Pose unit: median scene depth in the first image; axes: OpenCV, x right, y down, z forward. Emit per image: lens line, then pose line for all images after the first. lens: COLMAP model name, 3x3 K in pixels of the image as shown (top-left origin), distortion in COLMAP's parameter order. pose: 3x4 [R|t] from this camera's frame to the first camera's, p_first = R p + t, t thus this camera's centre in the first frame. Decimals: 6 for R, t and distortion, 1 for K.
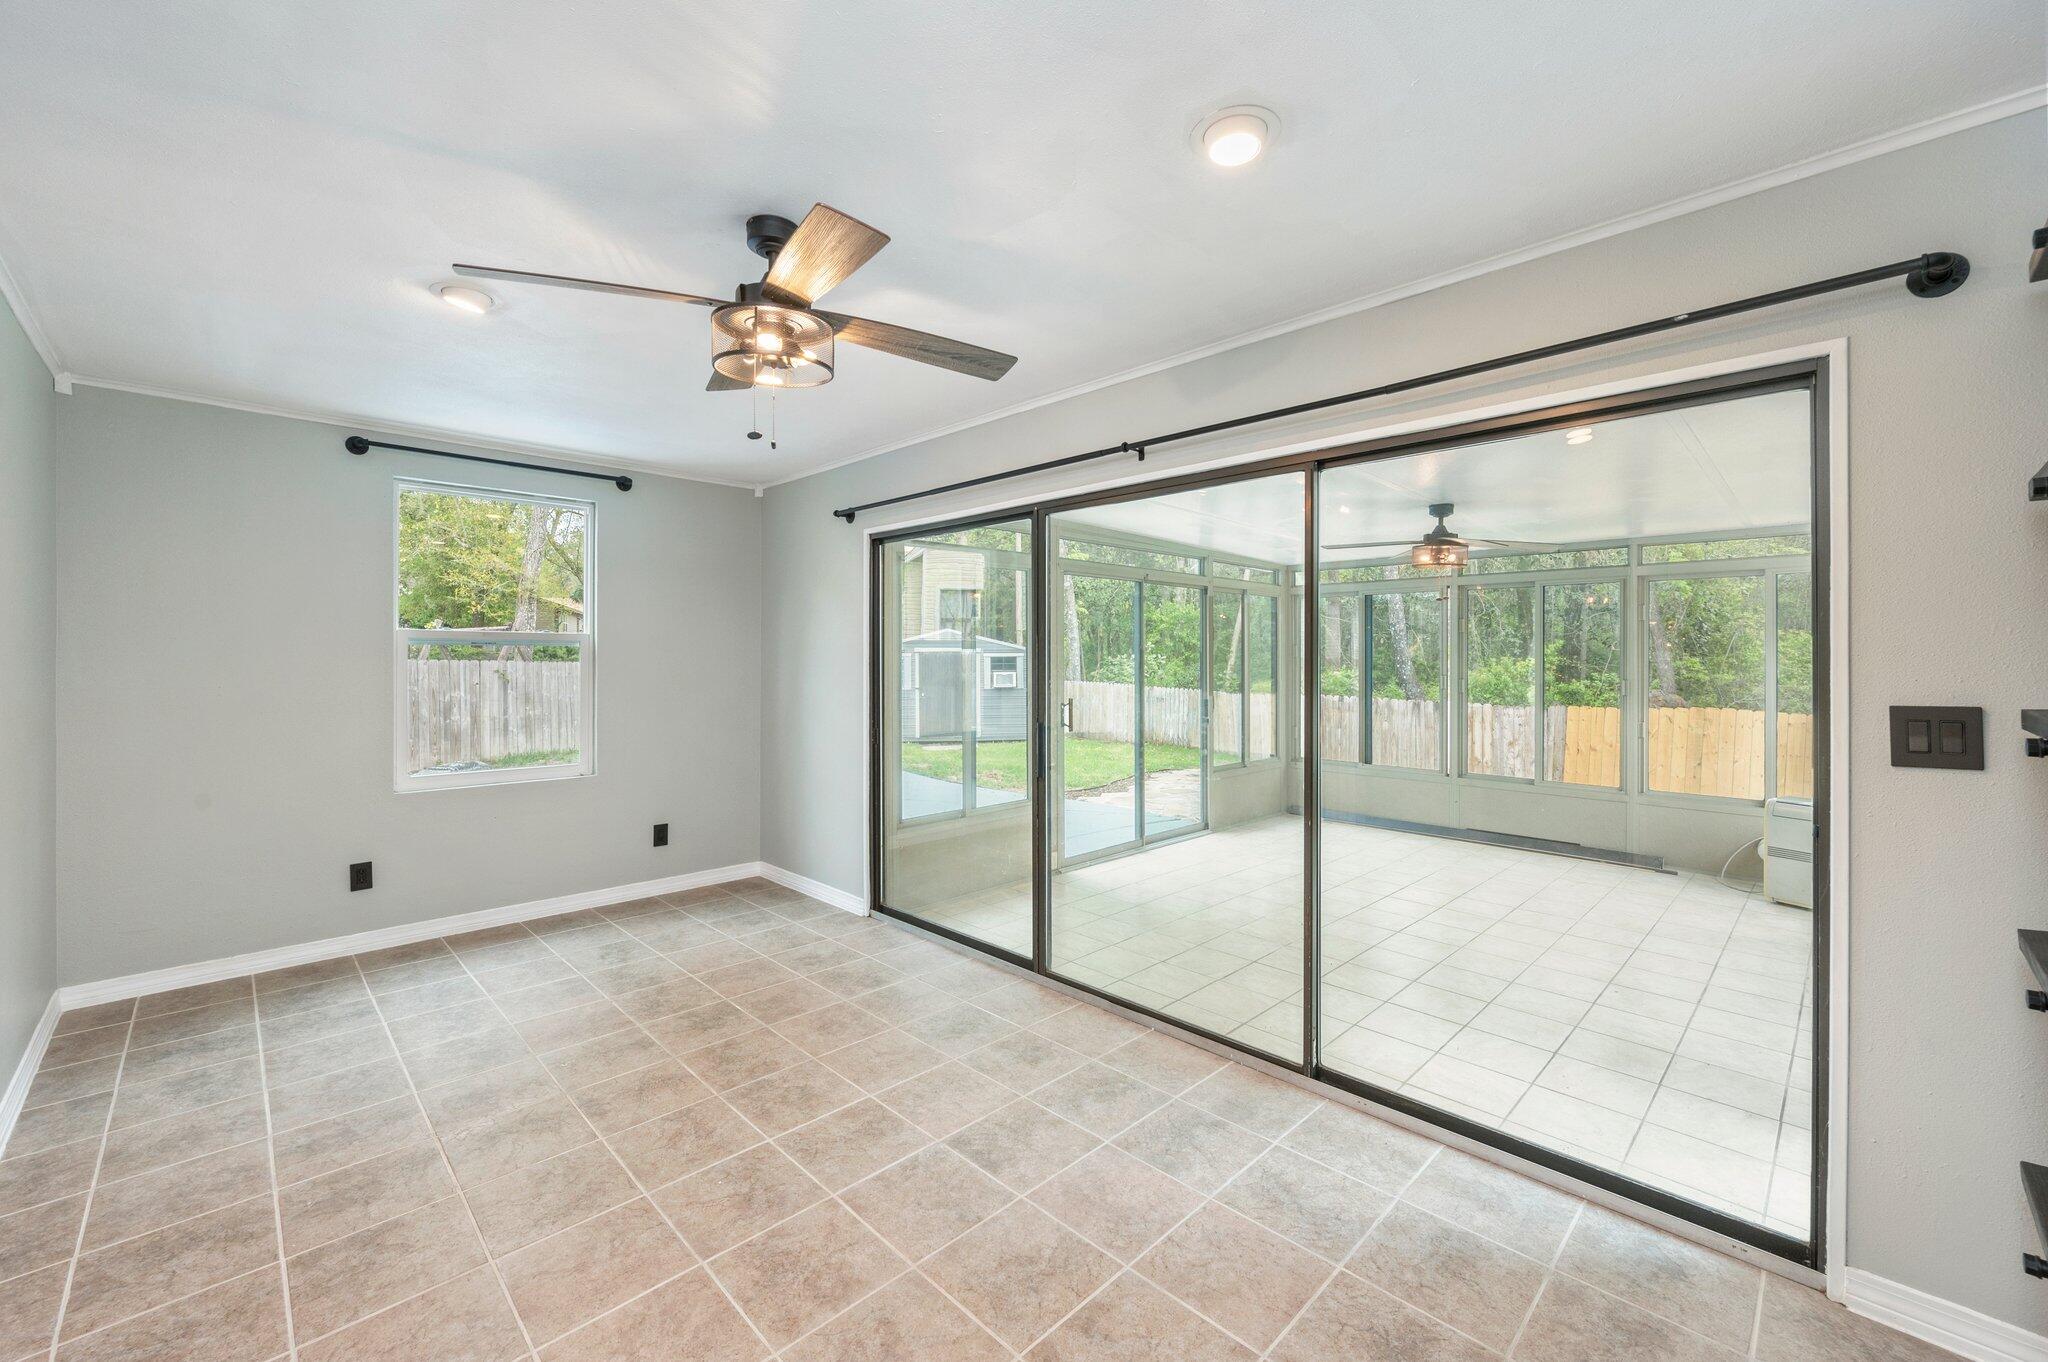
lens RADIAL K [[828.8, 0, 1033.4], [0, 828.8, 672.8], [0, 0, 1]] dist [-0.001511, -0.000138]
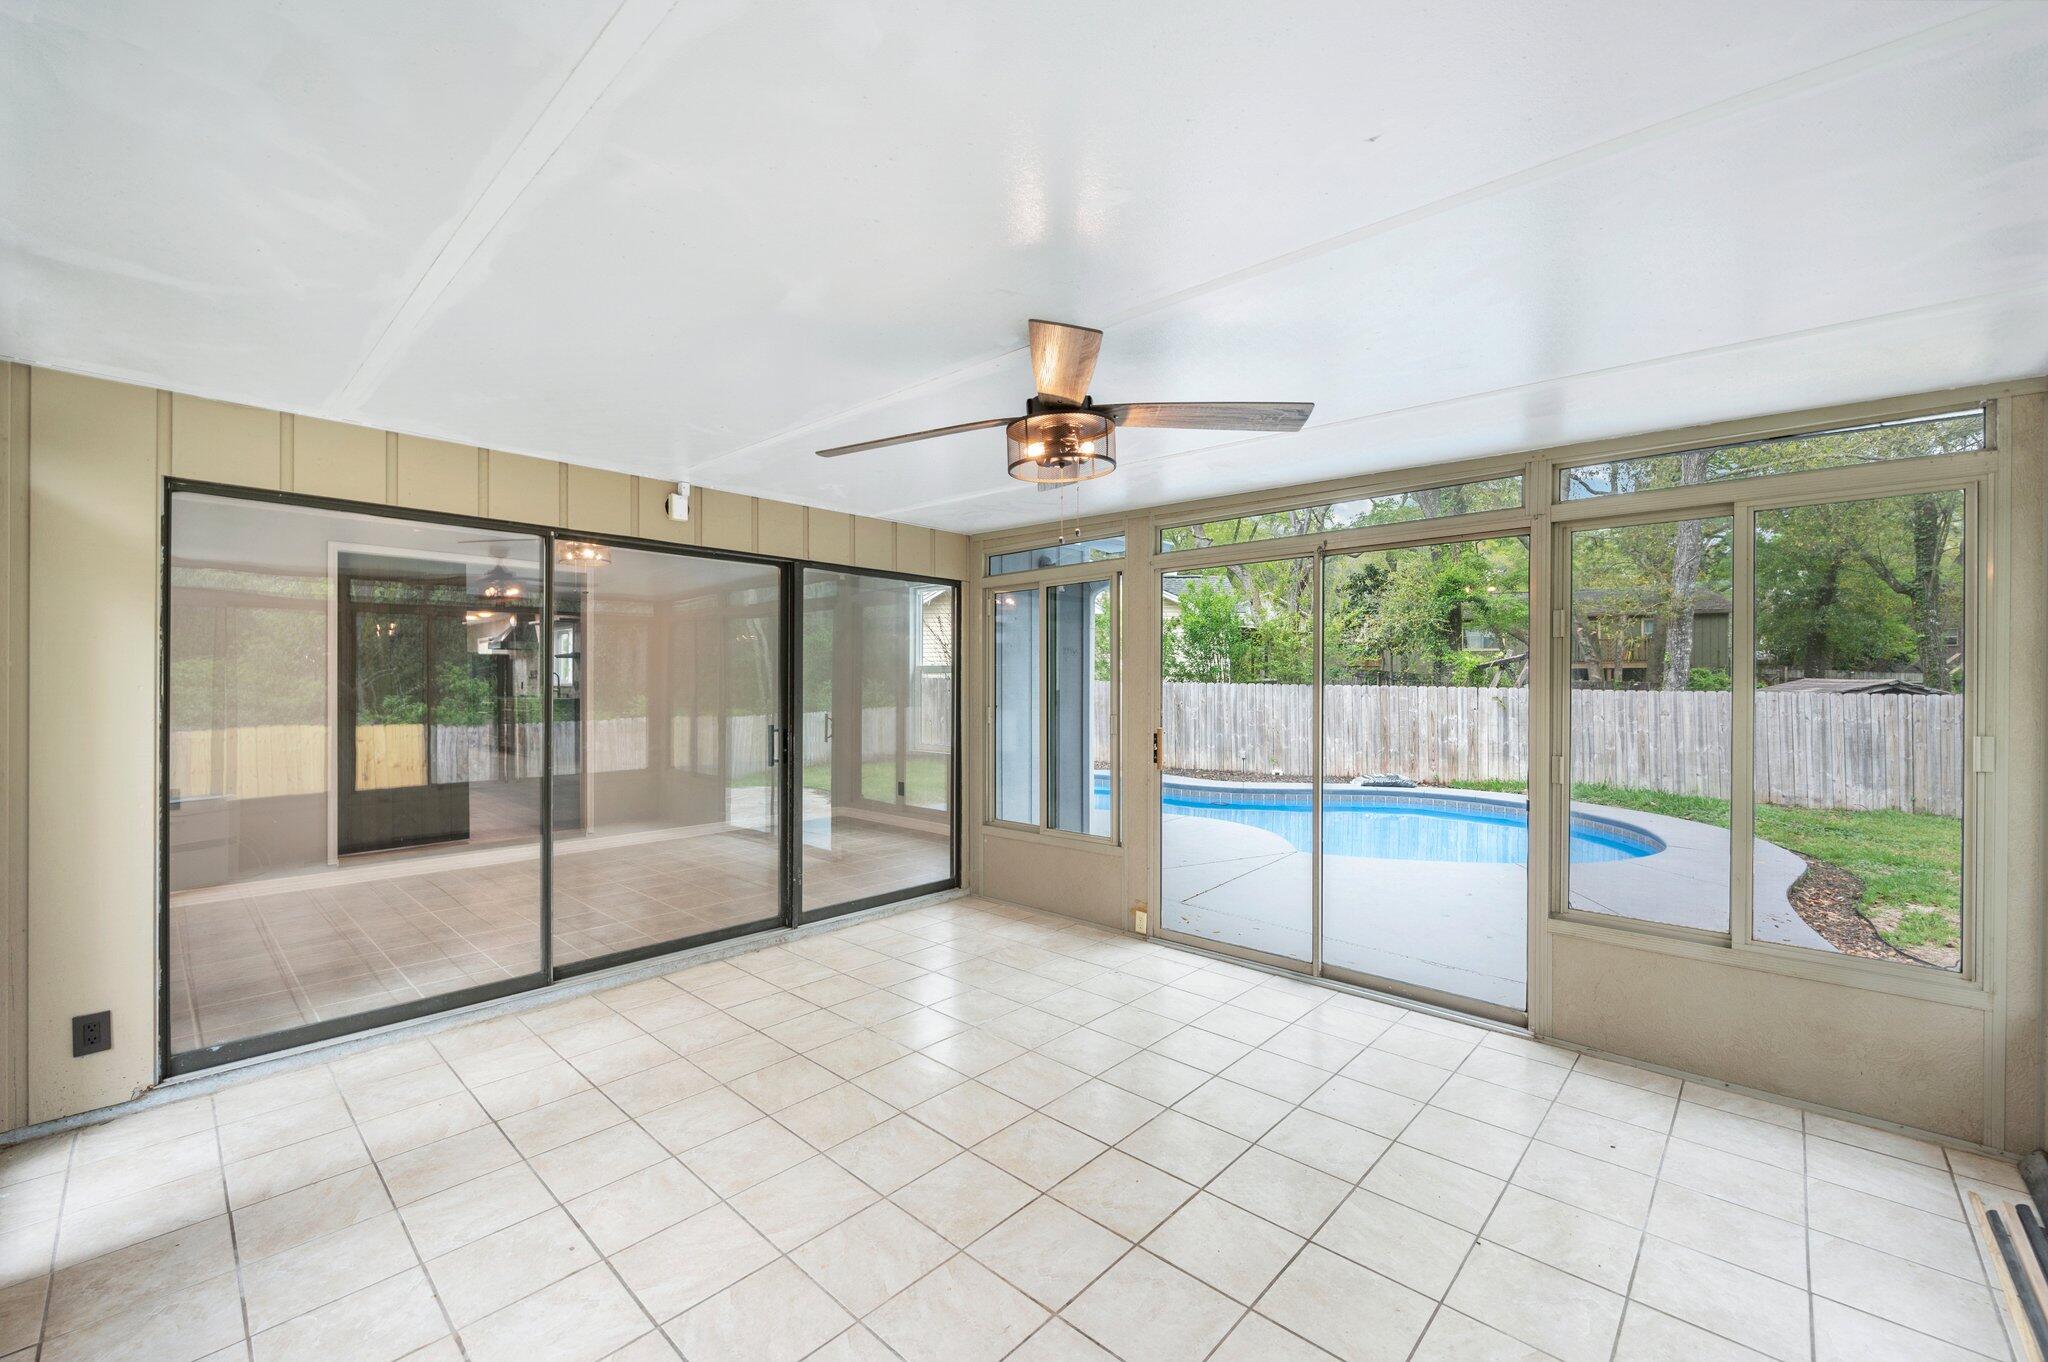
lens RADIAL K [[828.8, 0, 1027.1], [0, 828.8, 682.9], [0, 0, 1]] dist [-0.001511, -0.000138]
pose [[0.027944, -0.007038, -0.999585, 0.391839], [-0.017374, 0.999821, -0.007526, -0.002510], [0.999458, 0.017577, 0.027817, 0.392821]]
